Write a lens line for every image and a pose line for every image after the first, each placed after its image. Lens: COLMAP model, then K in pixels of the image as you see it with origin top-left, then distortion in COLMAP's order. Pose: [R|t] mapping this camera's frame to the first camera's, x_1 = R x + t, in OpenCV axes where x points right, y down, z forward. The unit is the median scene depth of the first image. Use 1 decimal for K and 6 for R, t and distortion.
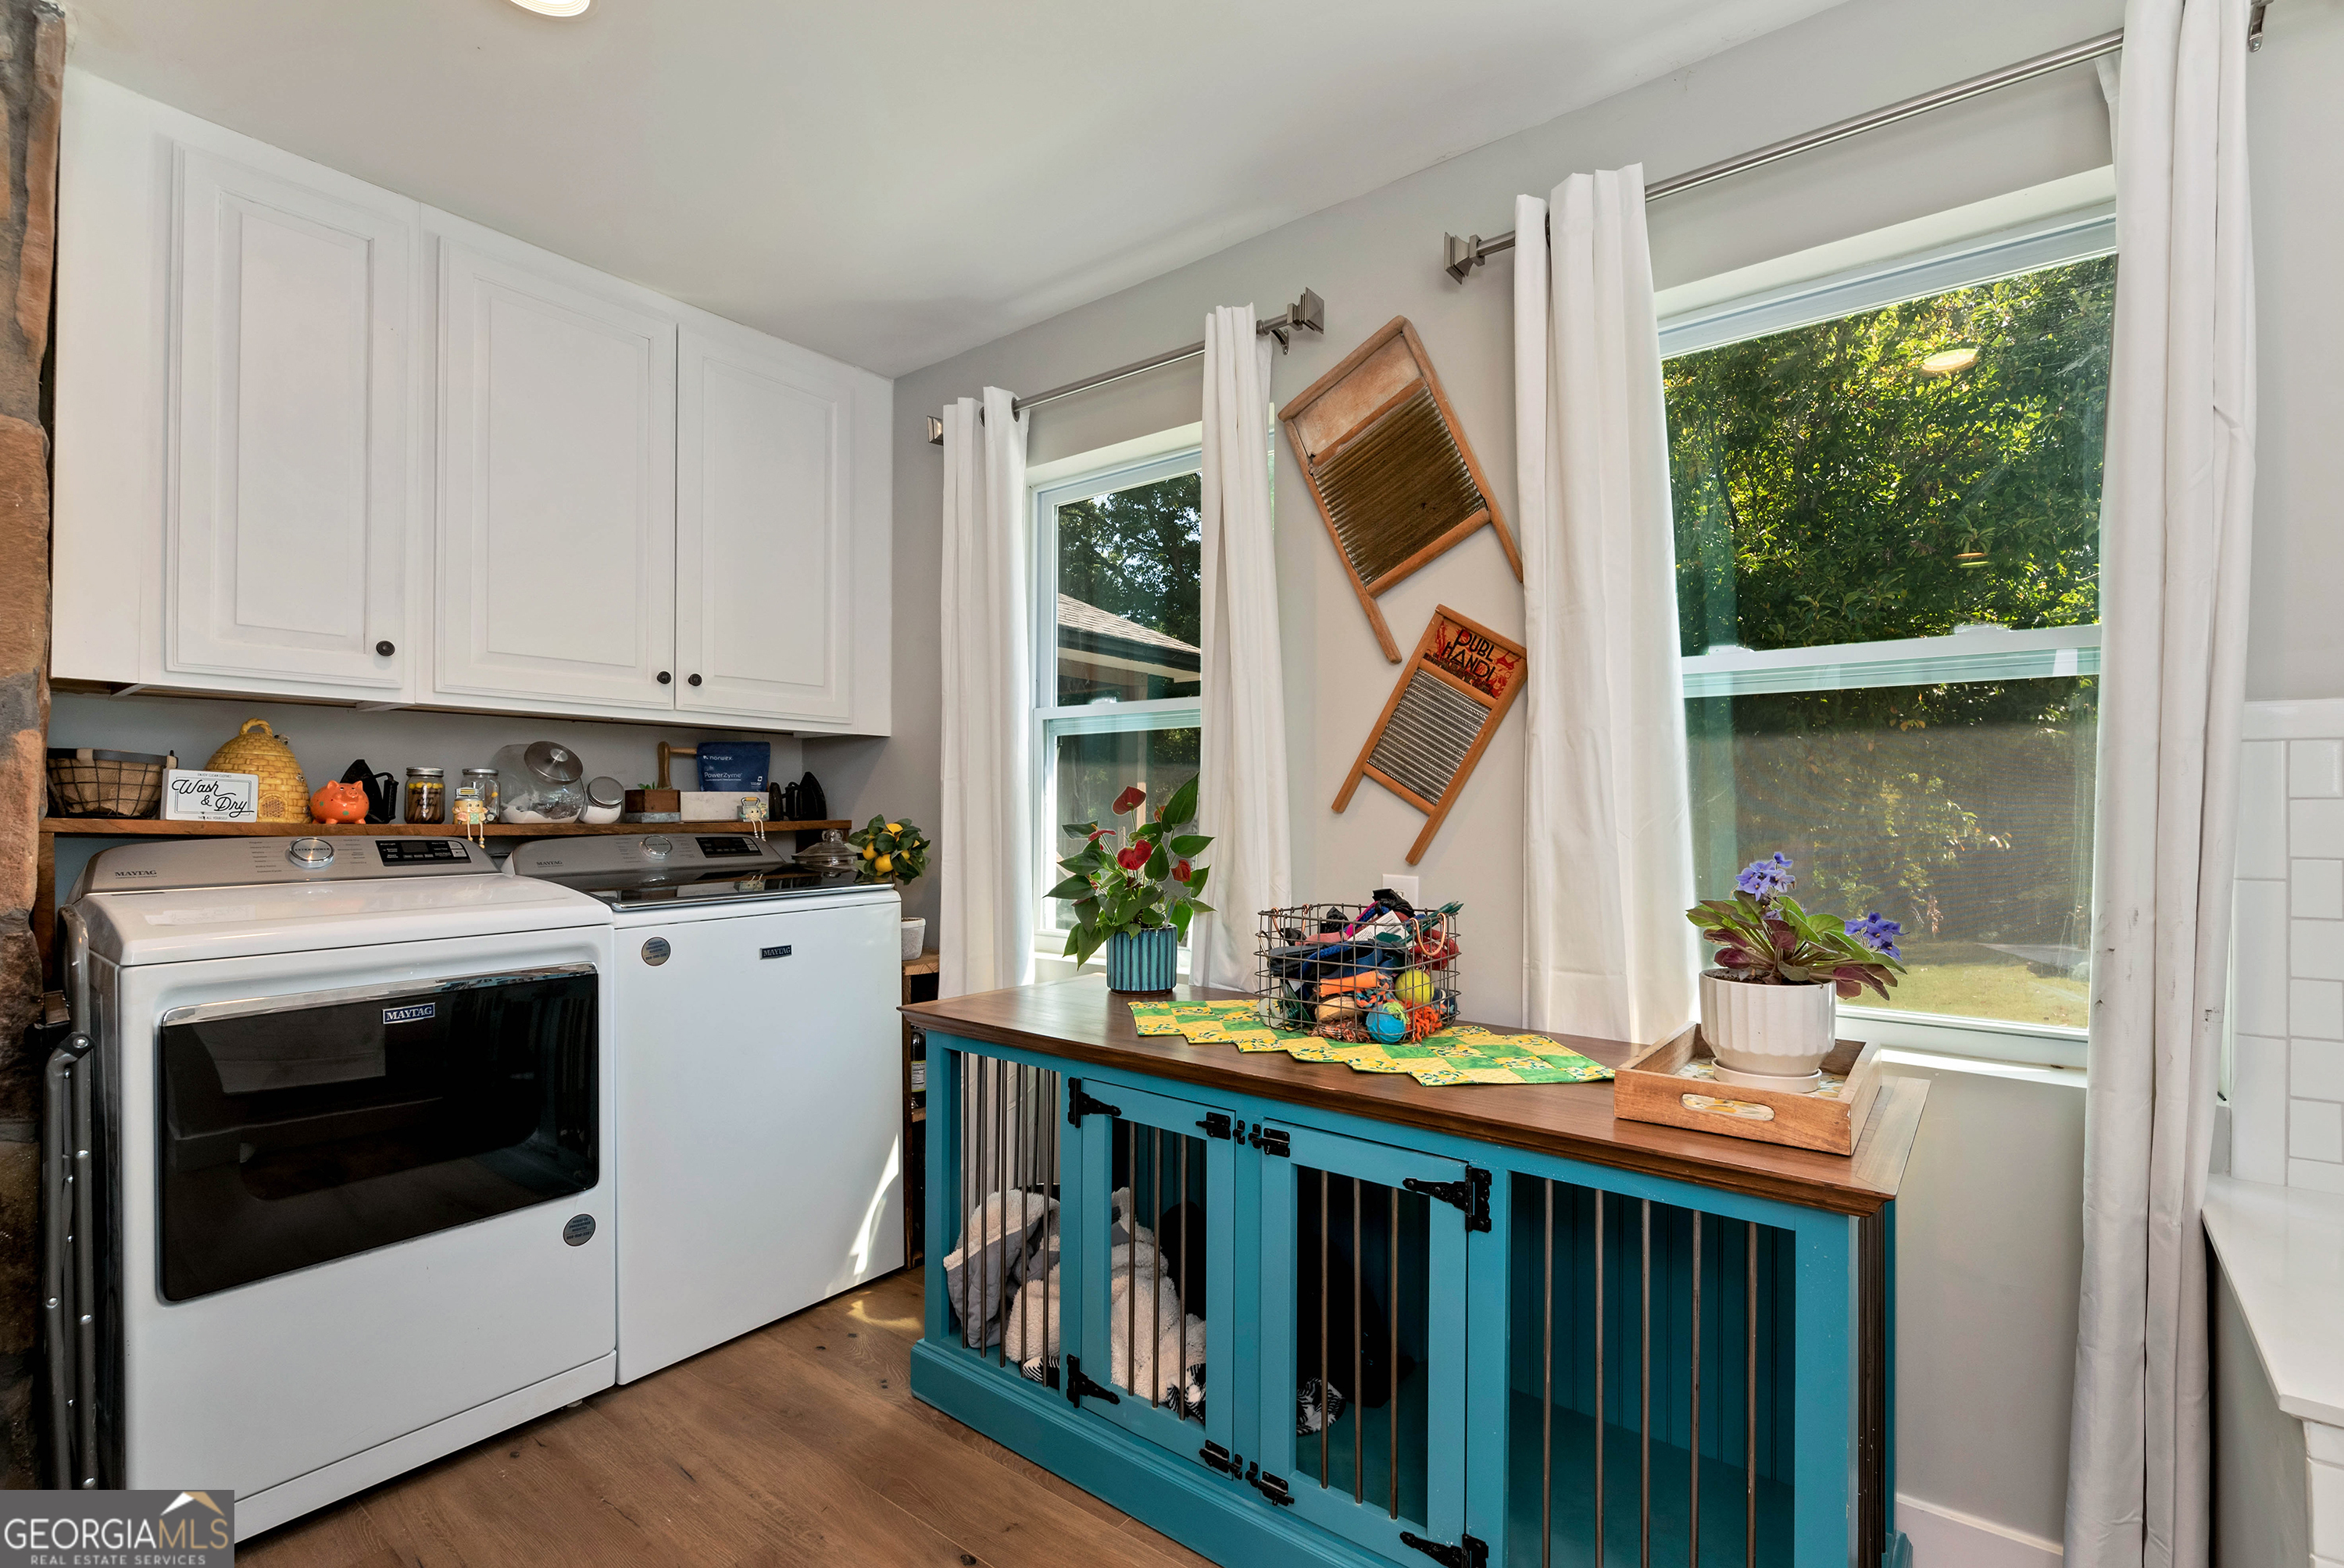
lens RADIAL K [[1073.8, 0, 1173.6], [0, 1073.8, 804.0], [0, 0, 1]] dist [0.000059, 0.000032]
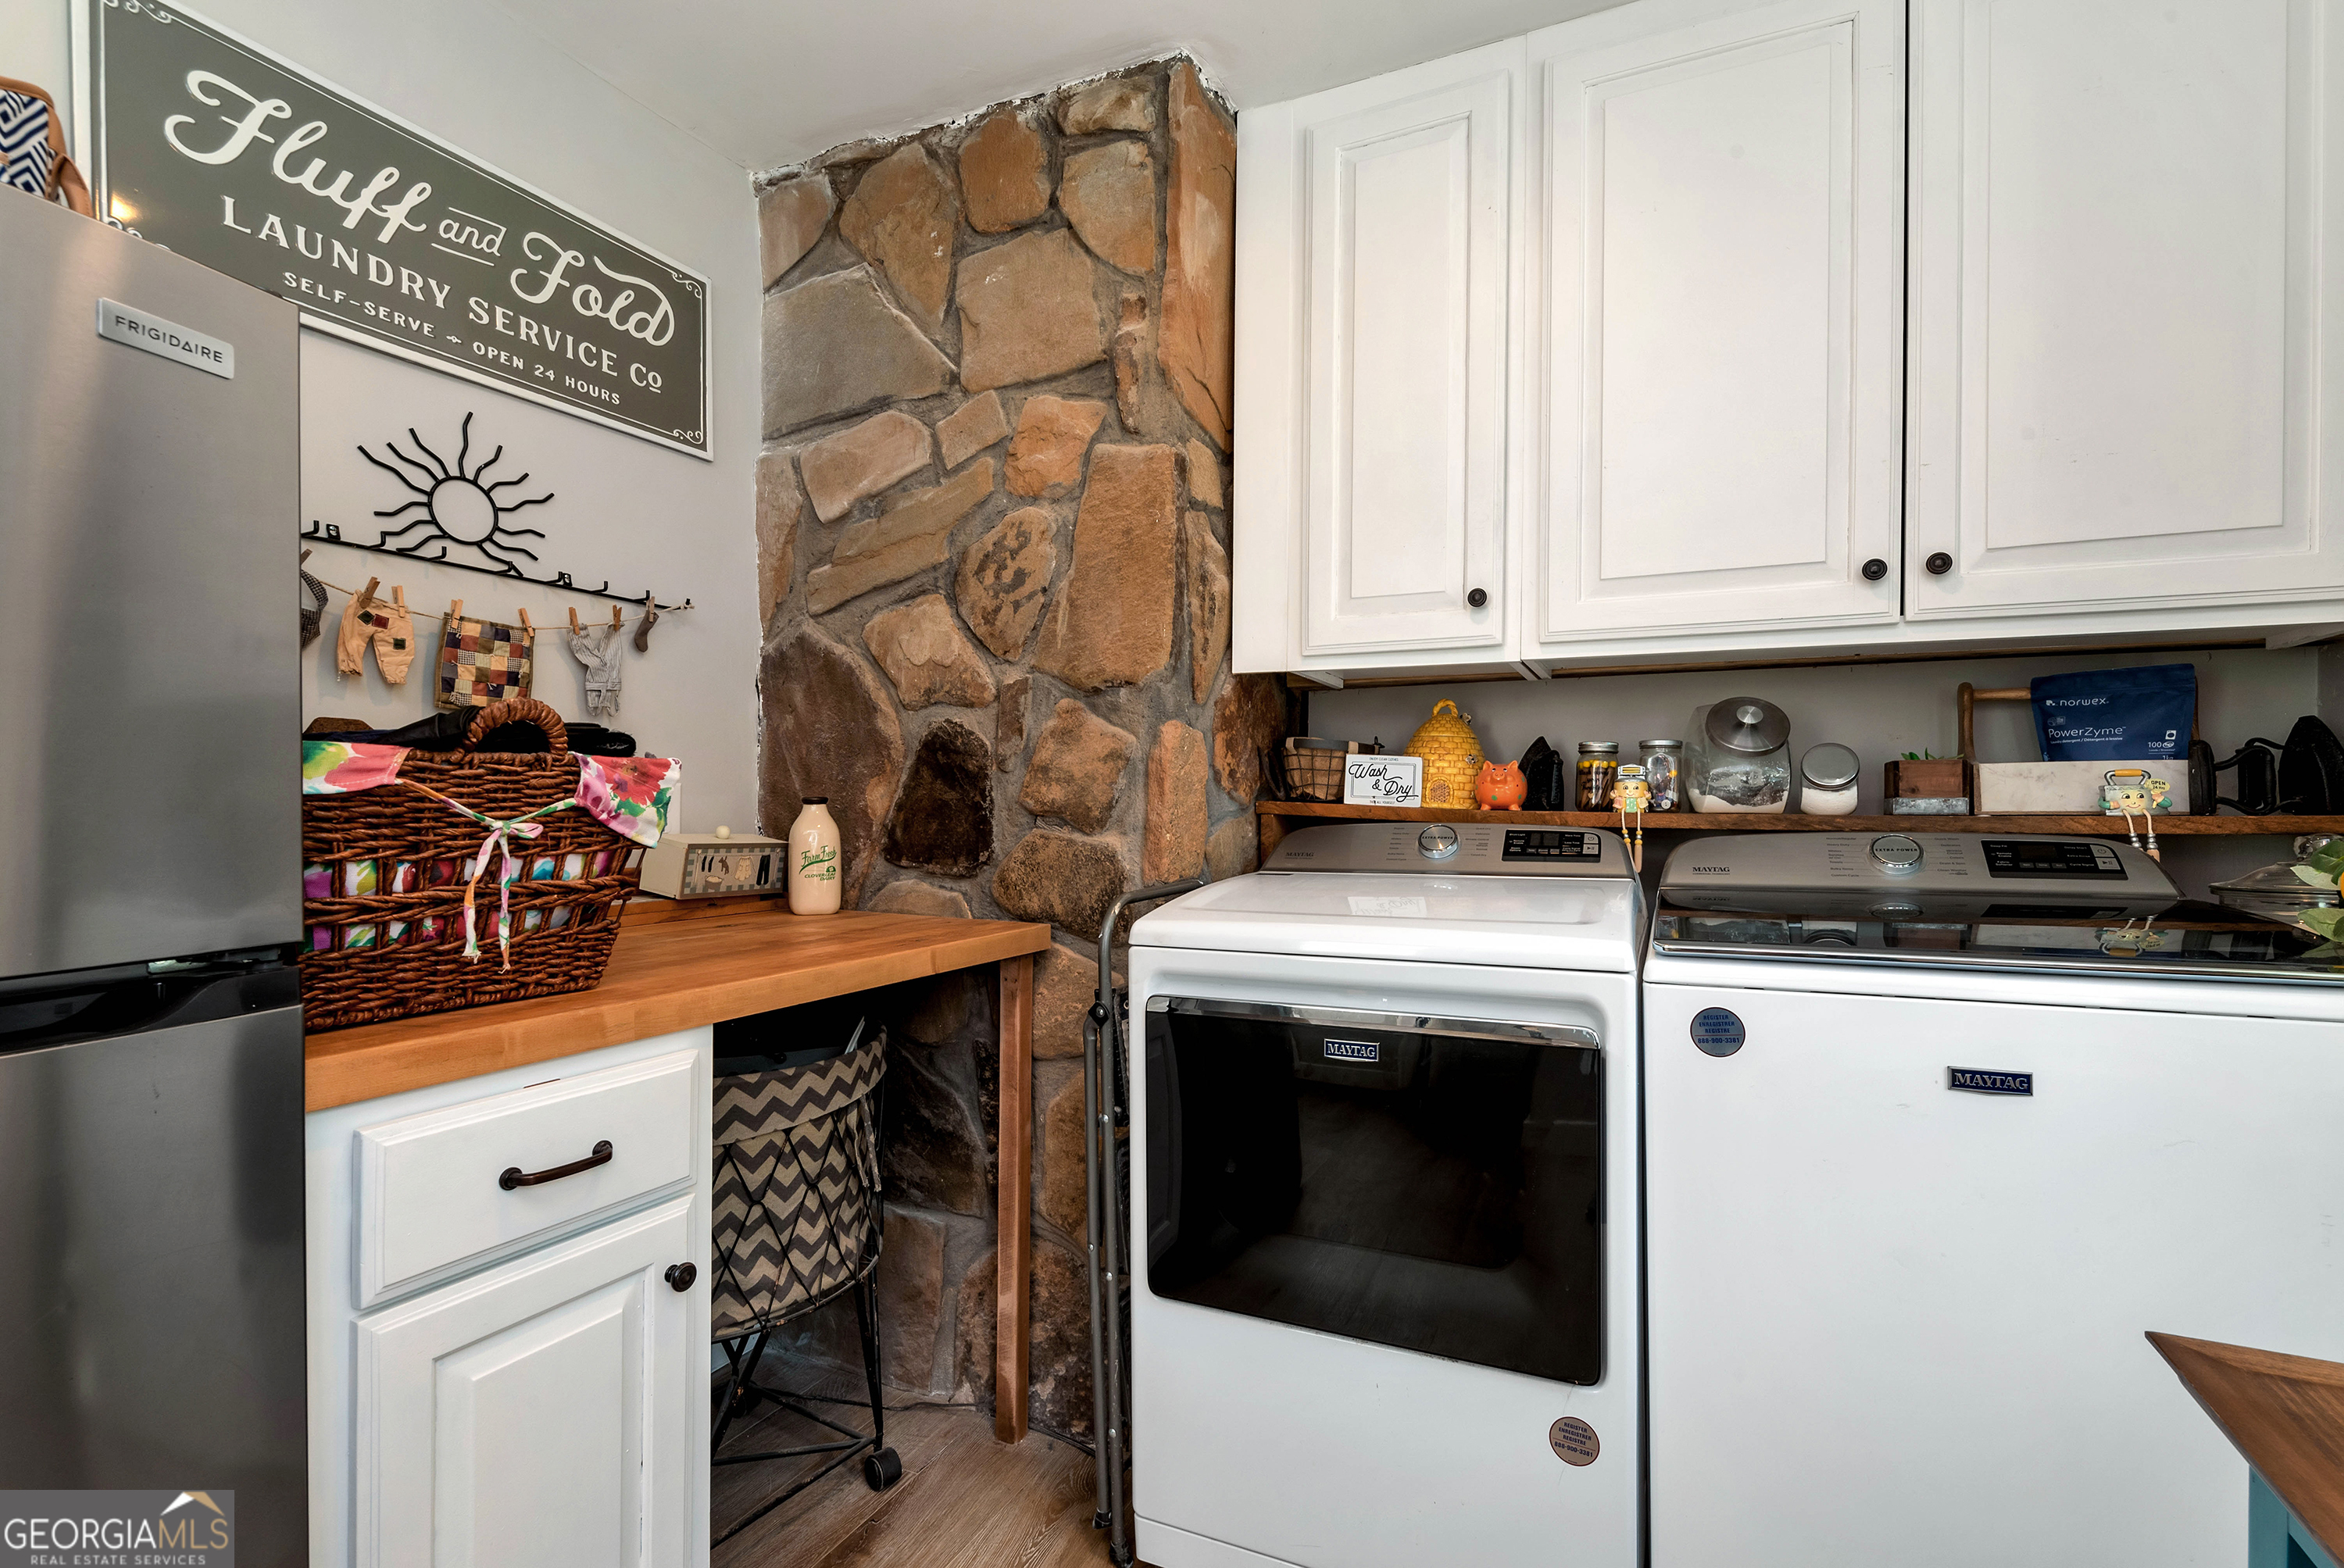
lens RADIAL K [[1057.3, 0, 1192.2], [0, 1057.3, 806.2], [0, 0, 1]] dist [-0.002841, -0.000973]
pose [[0.240585, 0.003458, -0.970622, 0.003490], [0.003057, 0.999986, 0.004321, 0.010082], [0.970623, -0.004007, 0.240571, 0.516465]]
